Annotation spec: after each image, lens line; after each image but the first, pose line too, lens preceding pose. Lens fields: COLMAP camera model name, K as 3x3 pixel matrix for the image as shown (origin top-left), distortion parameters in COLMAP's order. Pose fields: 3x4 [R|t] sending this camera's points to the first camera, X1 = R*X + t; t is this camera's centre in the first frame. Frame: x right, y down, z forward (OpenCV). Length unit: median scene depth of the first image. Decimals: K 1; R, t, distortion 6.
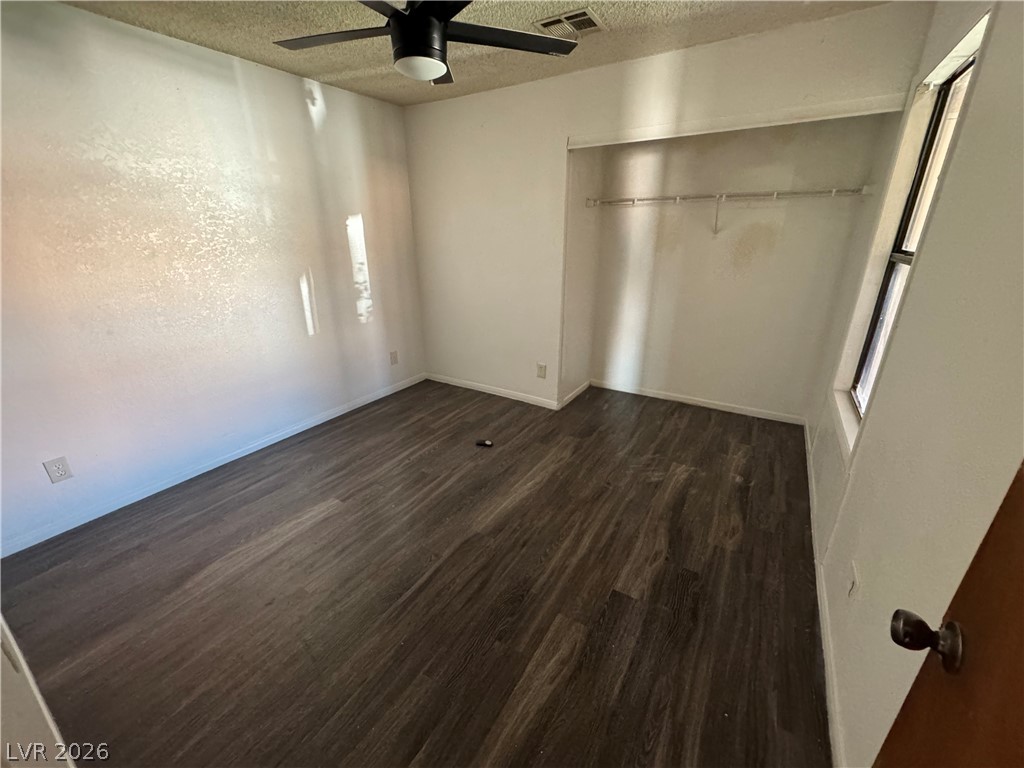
lens RADIAL K [[408.3, 0, 512.1], [0, 408.3, 383.2], [0, 0, 1]] dist [-0.008957, 0.001772]
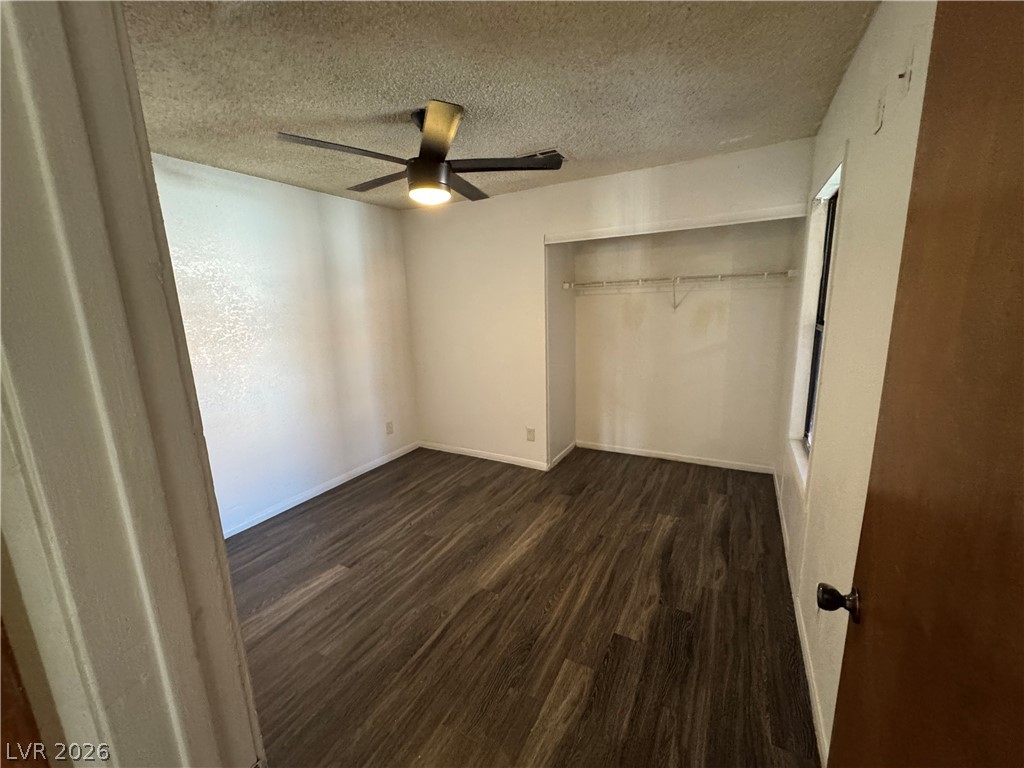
lens RADIAL K [[408.3, 0, 509.5], [0, 408.3, 382.9], [0, 0, 1]] dist [-0.008957, 0.001772]
pose [[0.998358, -0.034964, 0.045369, -0.043077], [0.041941, 0.985686, -0.163291, 0.014789], [-0.039010, 0.164925, 0.985534, -0.127762]]
